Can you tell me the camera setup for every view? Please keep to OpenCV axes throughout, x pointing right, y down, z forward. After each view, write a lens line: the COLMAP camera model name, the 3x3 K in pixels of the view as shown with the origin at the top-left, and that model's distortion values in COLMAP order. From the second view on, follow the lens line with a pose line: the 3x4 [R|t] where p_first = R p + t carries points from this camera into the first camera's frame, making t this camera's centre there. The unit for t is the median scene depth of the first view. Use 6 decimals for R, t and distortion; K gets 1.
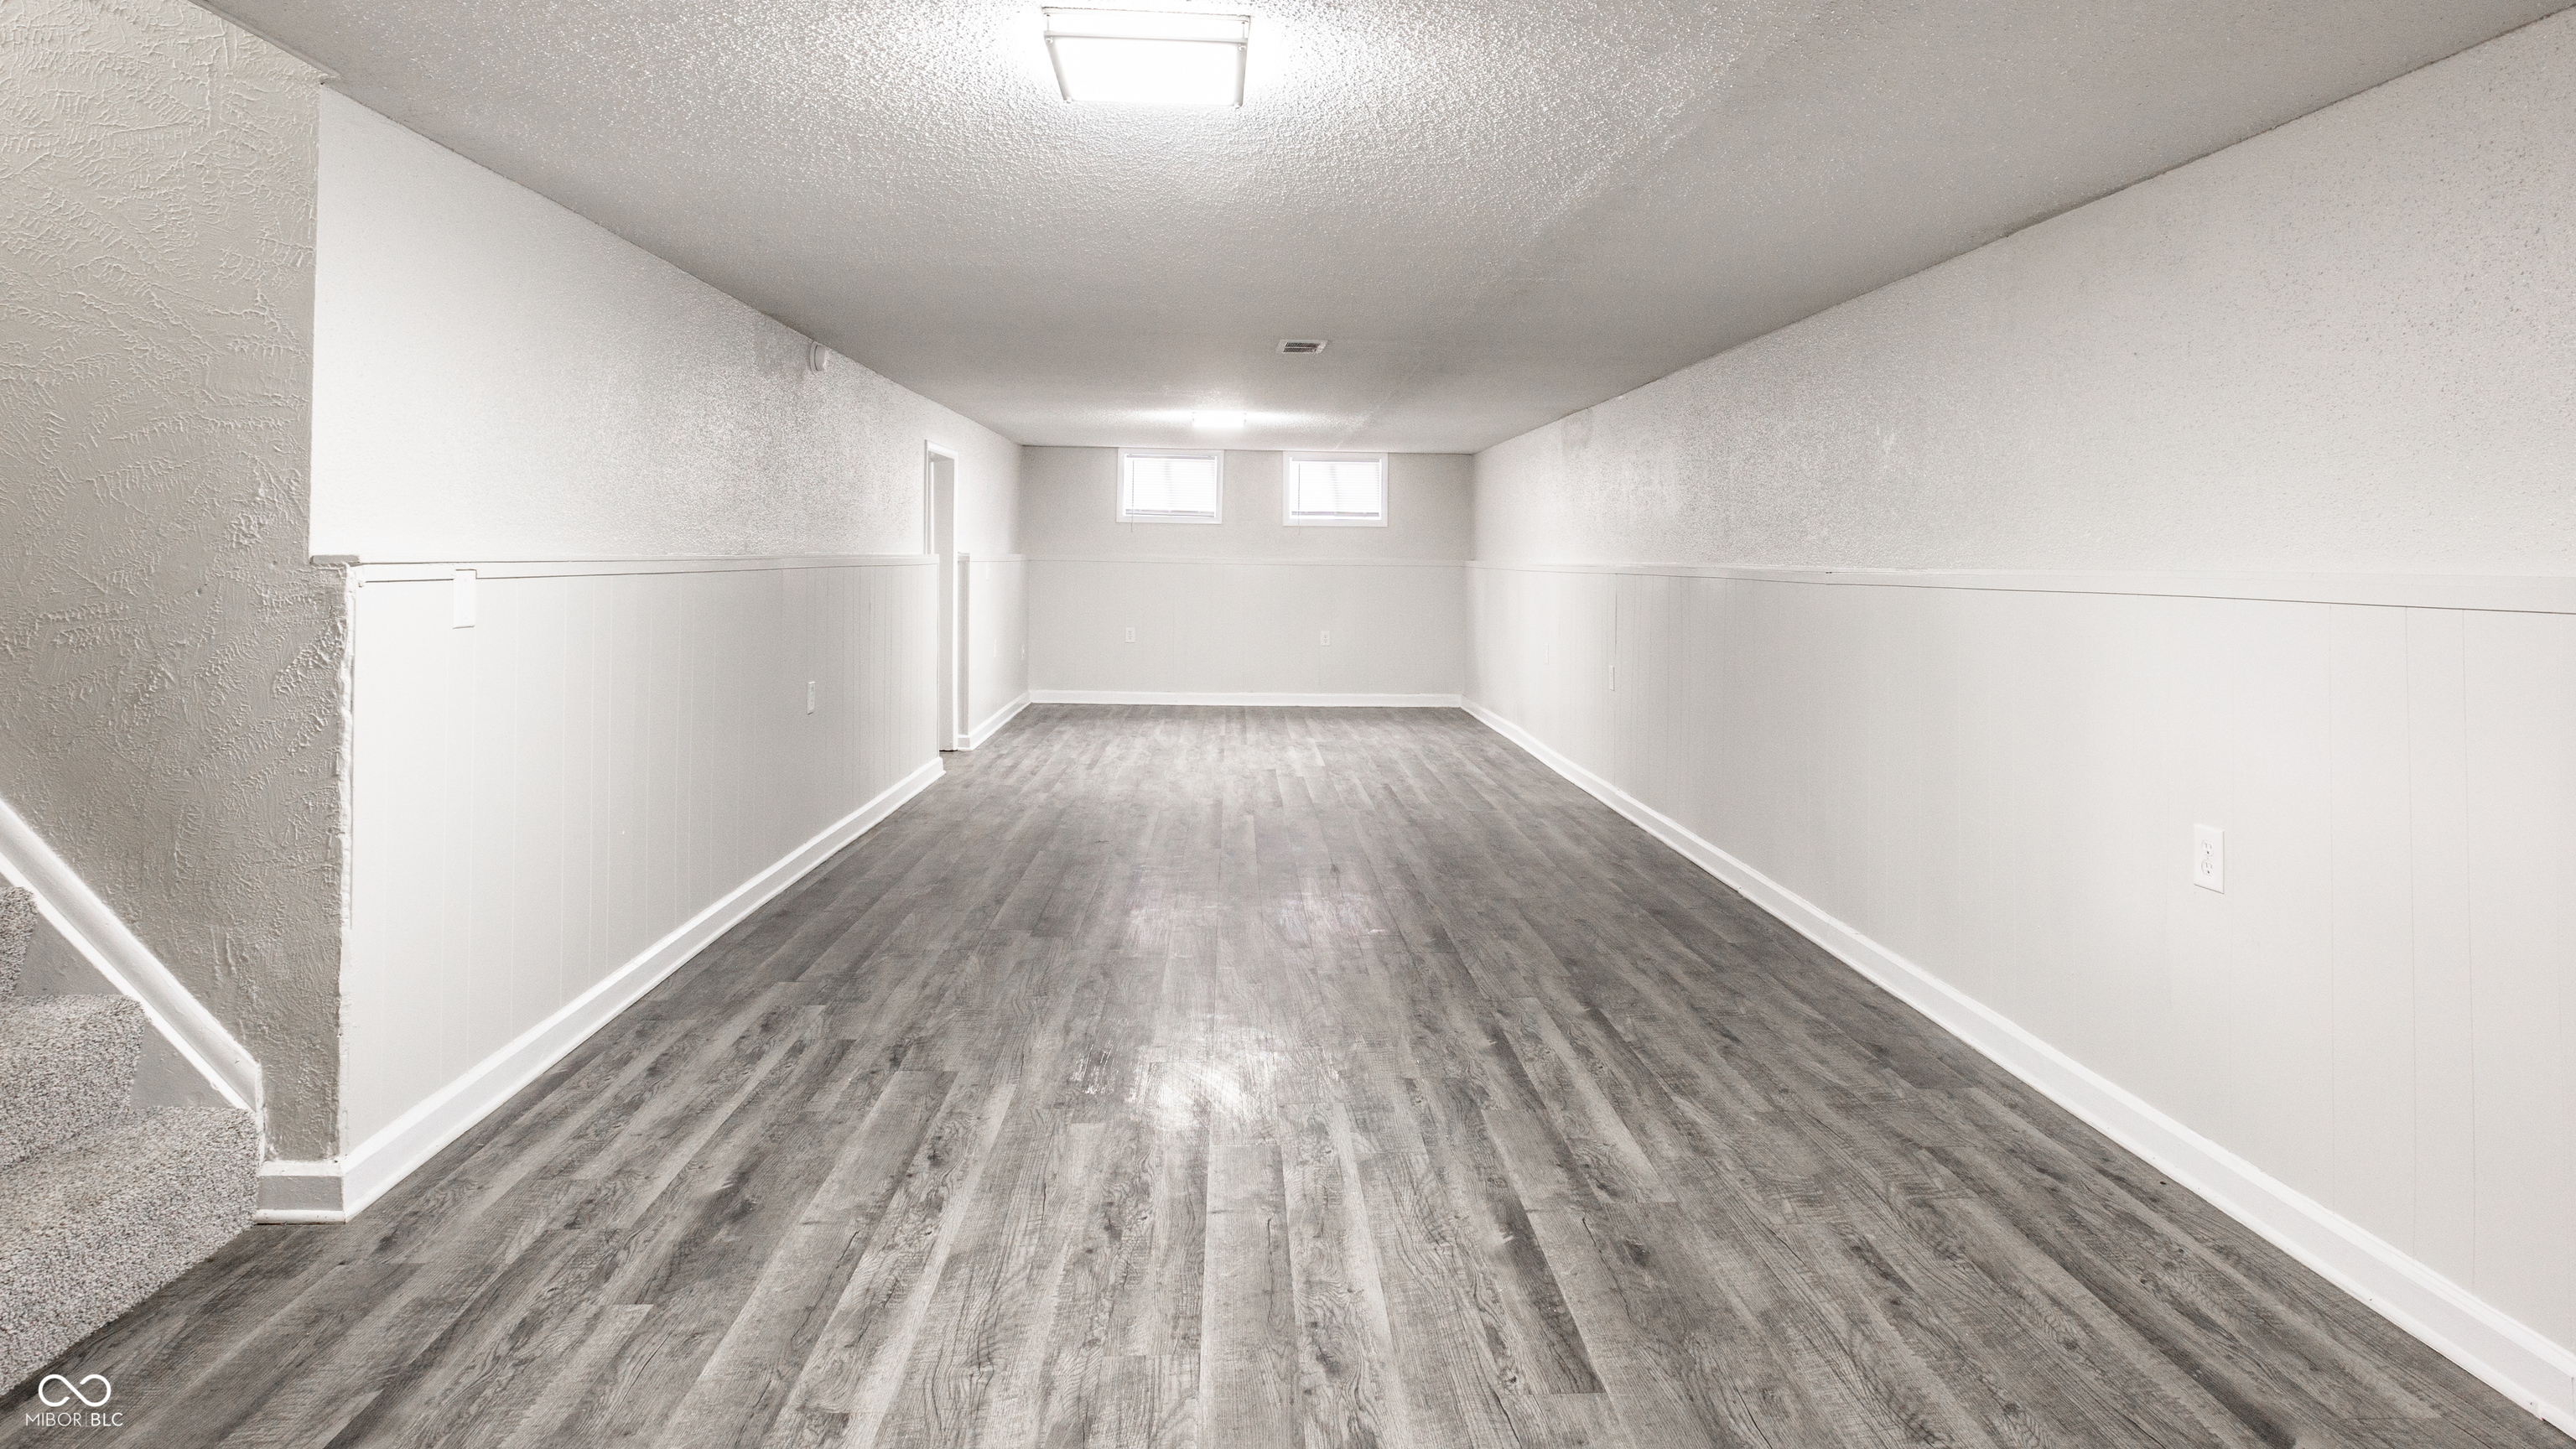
lens RADIAL K [[1342.2, 0, 1291.6], [0, 1342.2, 529.3], [0, 0, 1]] dist [-0.052457, 0.028200]
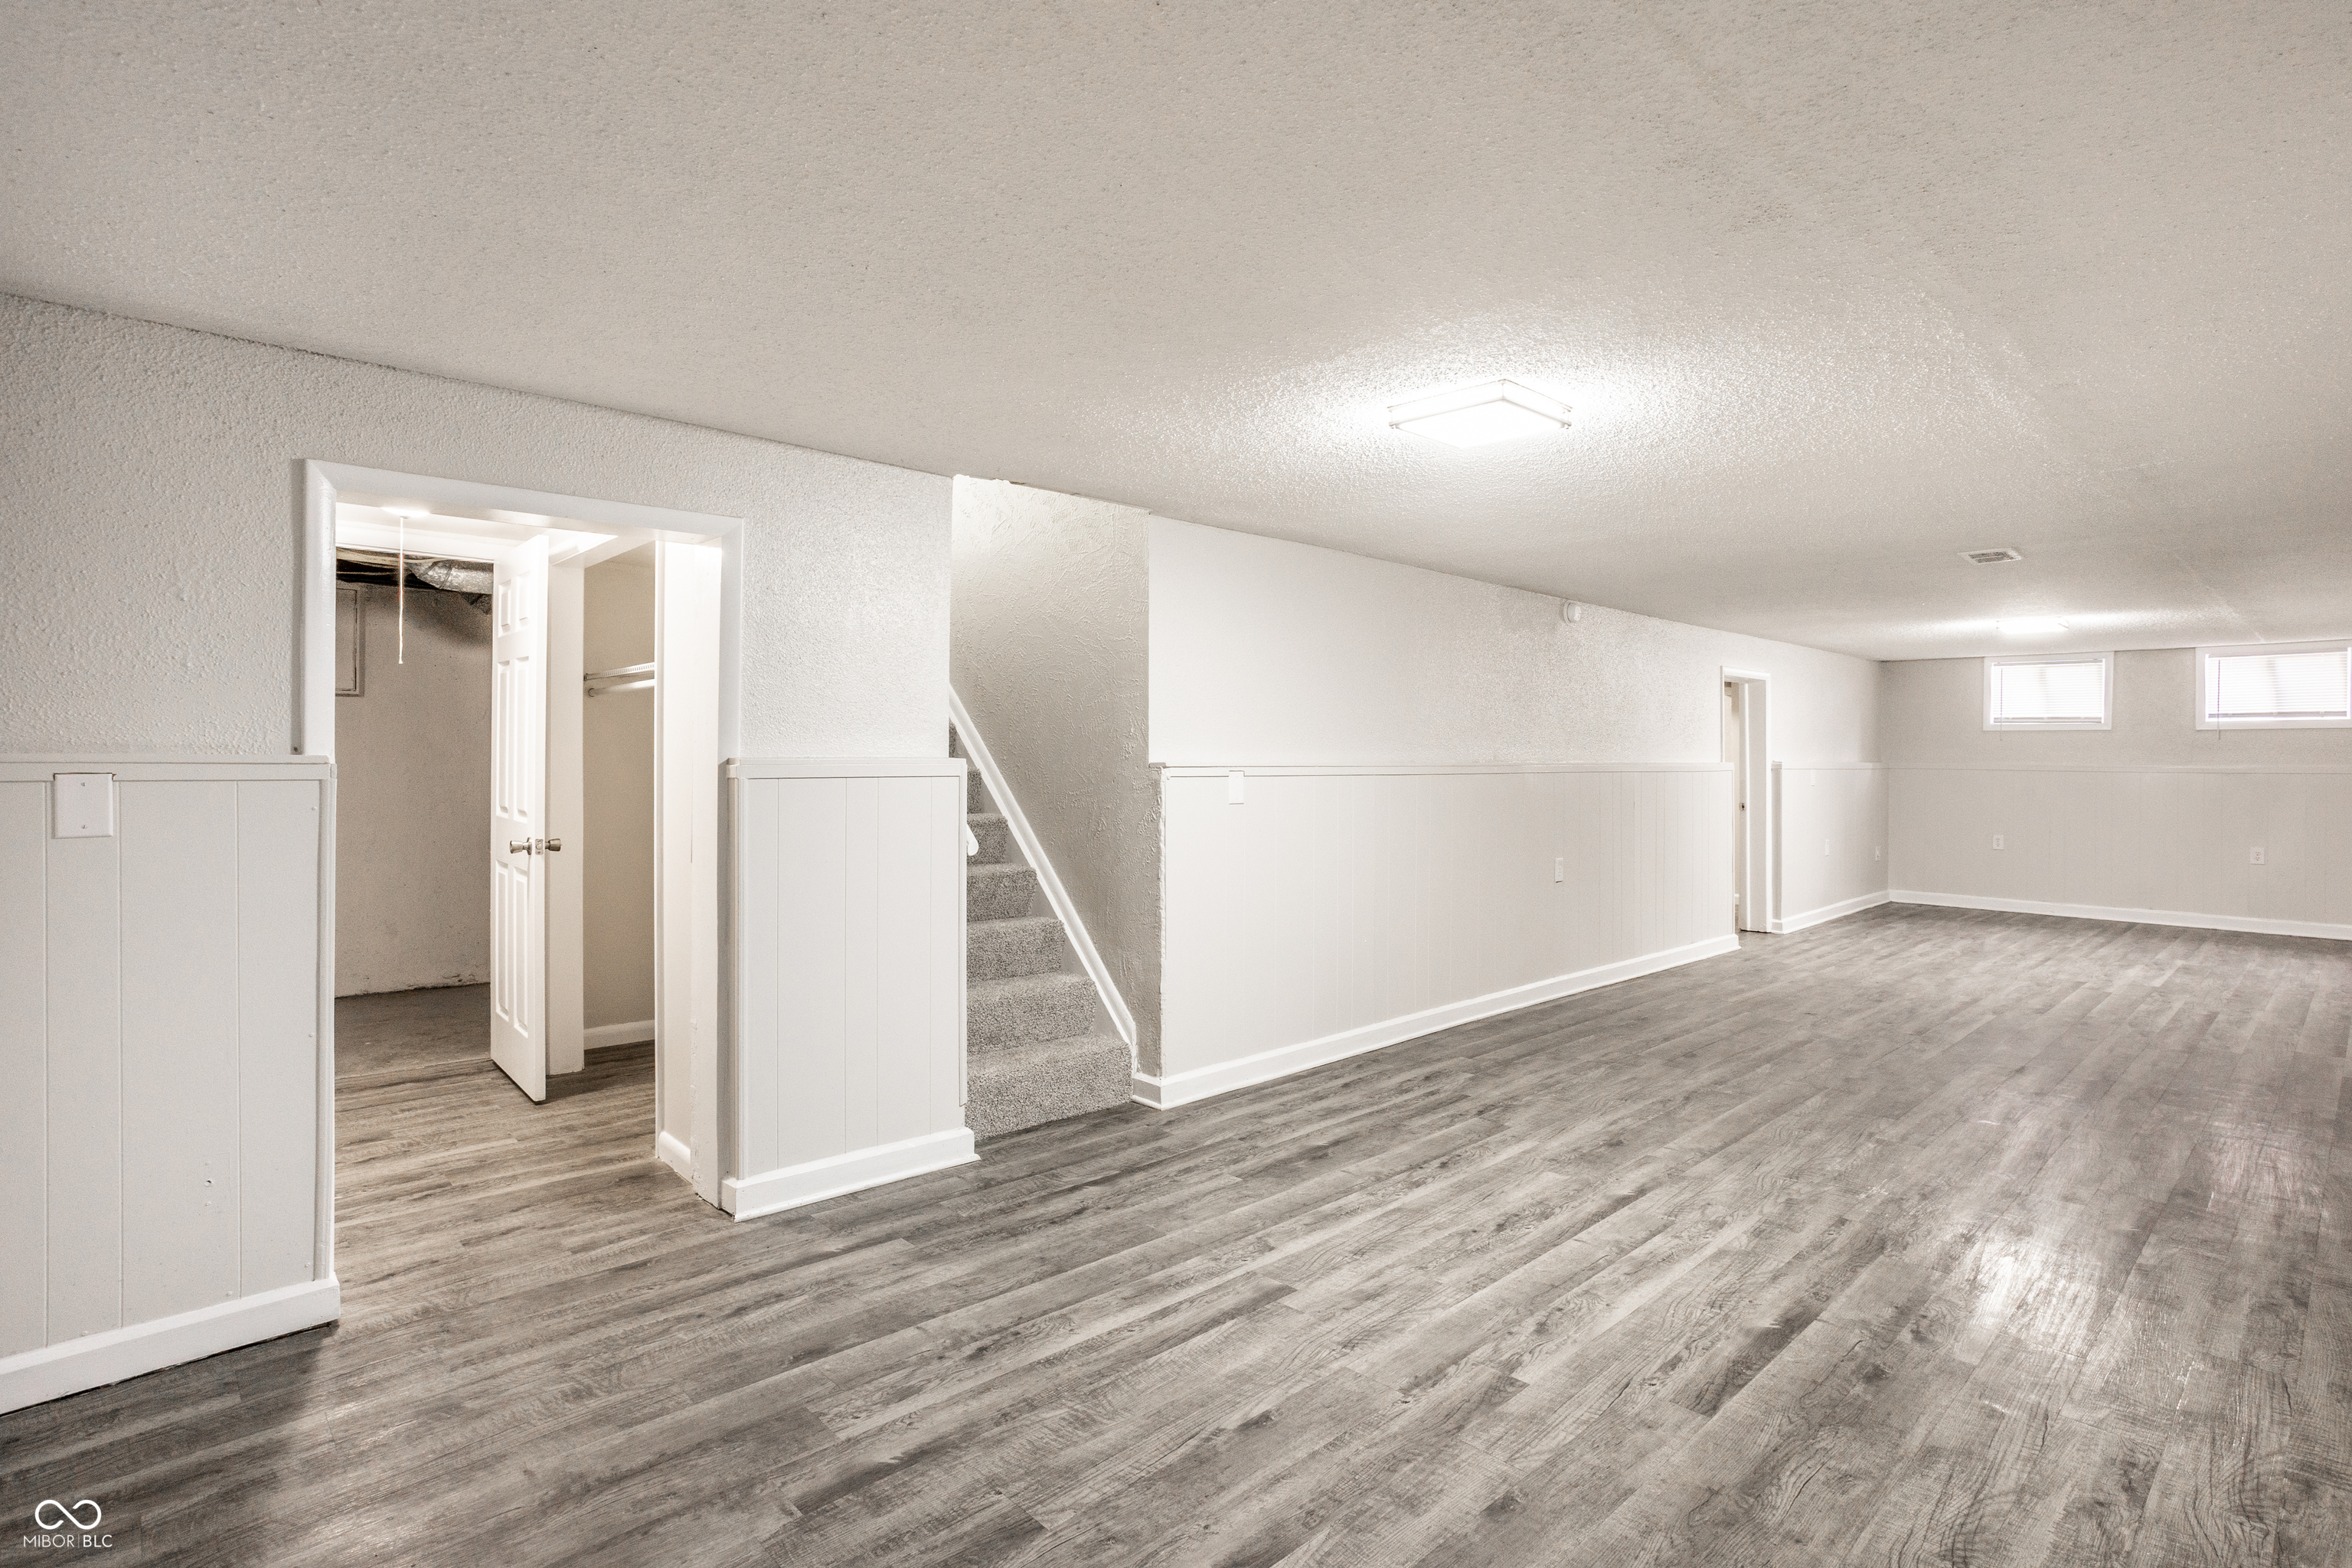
lens RADIAL K [[1165.9, 0, 1204.0], [0, 1165.9, 766.7], [0, 0, 1]] dist [-0.047488, 0.028089]
pose [[0.658370, -0.003392, -0.752687, 0.589887], [0.018073, 0.999773, 0.011302, 0.007653], [0.752477, -0.021044, 0.658282, -0.059958]]
